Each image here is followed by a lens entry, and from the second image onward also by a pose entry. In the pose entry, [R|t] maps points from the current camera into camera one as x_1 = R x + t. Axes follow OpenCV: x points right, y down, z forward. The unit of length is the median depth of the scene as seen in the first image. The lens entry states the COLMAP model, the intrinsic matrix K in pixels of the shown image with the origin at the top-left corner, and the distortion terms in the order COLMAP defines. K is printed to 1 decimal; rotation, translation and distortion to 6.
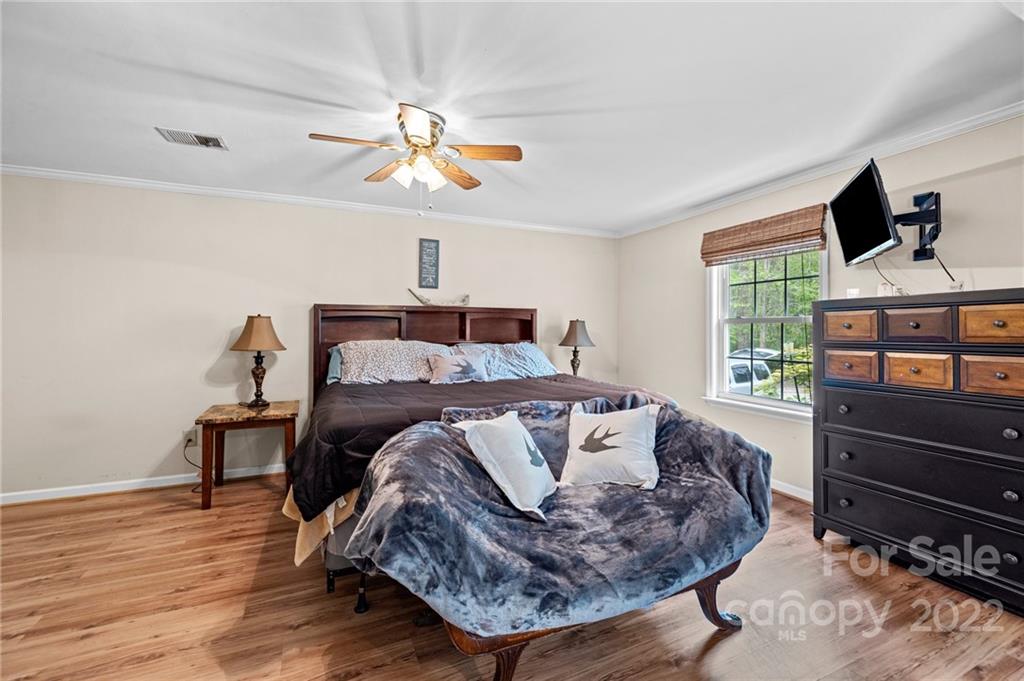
lens RADIAL K [[431.0, 0, 509.2], [0, 431.0, 328.0], [0, 0, 1]] dist [-0.001408, -0.000057]
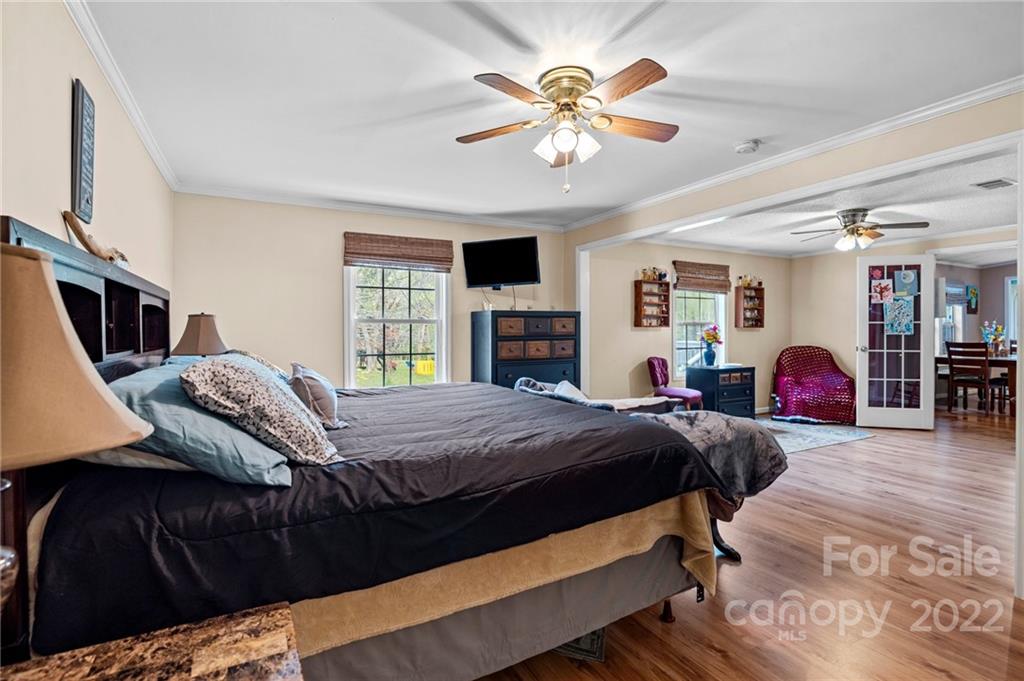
lens RADIAL K [[491.8, 0, 510.0], [0, 491.8, 337.0], [0, 0, 1]] dist [-0.006536, -0.000317]
pose [[-0.058416, -0.003097, 0.998288, -0.793529], [-0.000786, 0.999995, 0.003057, 0.019465], [-0.998292, -0.000607, -0.058418, 0.801691]]
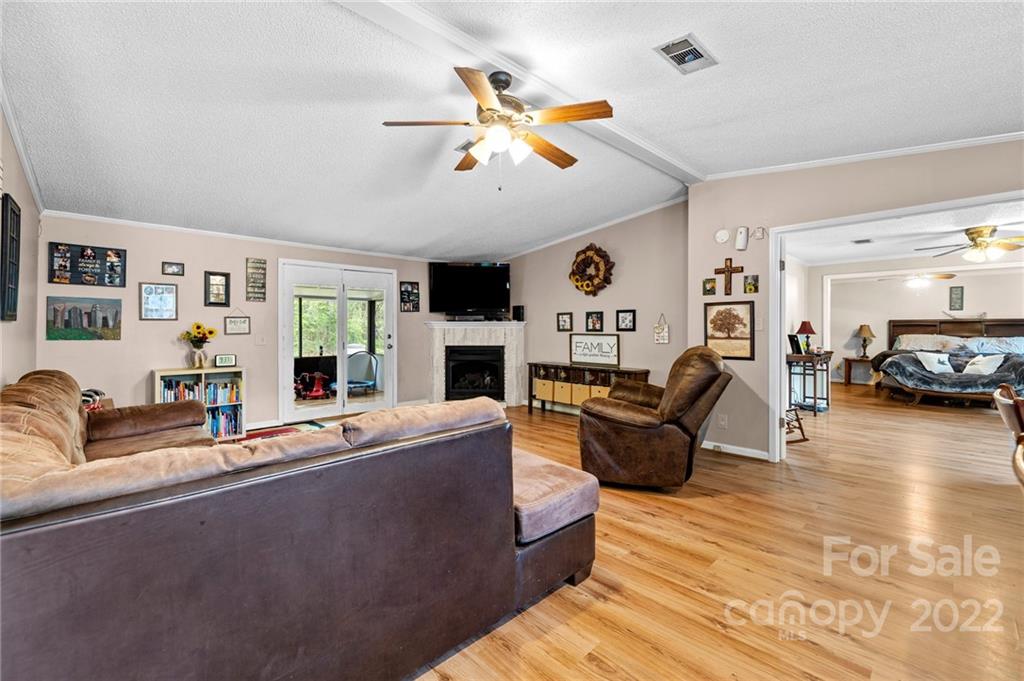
lens RADIAL K [[431.0, 0, 513.8], [0, 431.0, 331.1], [0, 0, 1]] dist [-0.001408, -0.000057]
pose [[0.343817, 0.004324, -0.939027, 1.210220], [0.002480, 0.999982, 0.005513, -0.009690], [0.939034, -0.004224, 0.343800, -2.019004]]
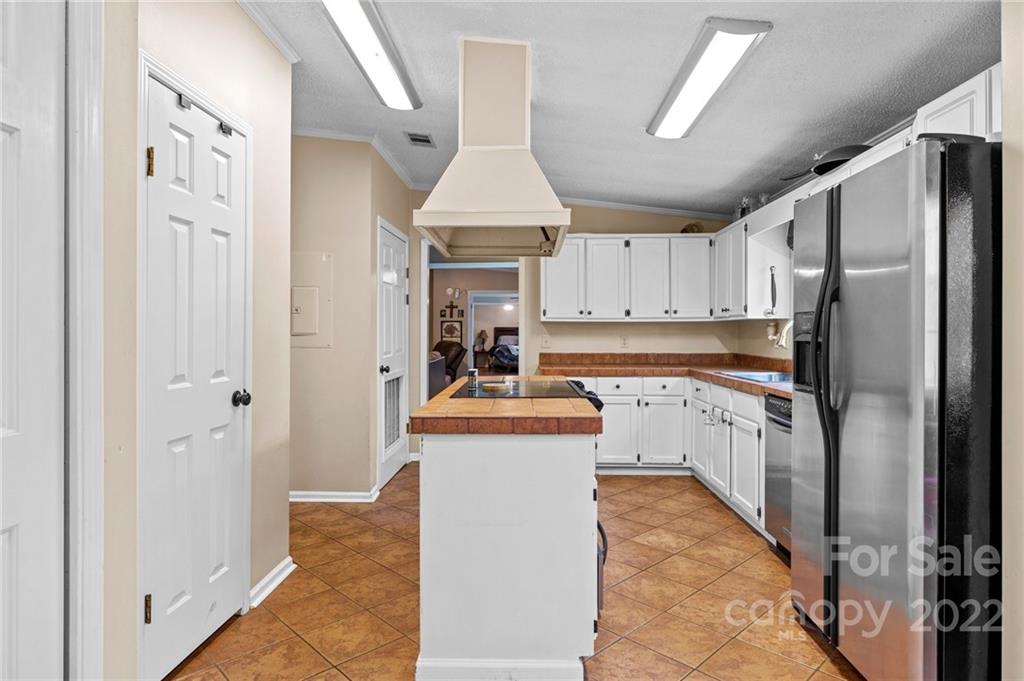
lens RADIAL K [[597.6, 0, 506.3], [0, 597.6, 337.5], [0, 0, 1]] dist [0.007429, 0.001025]
pose [[0.900277, 0.005772, -0.435279, 3.520624], [-0.000932, 0.999935, 0.011333, -0.036315], [0.435316, -0.009797, 0.900224, -7.133563]]
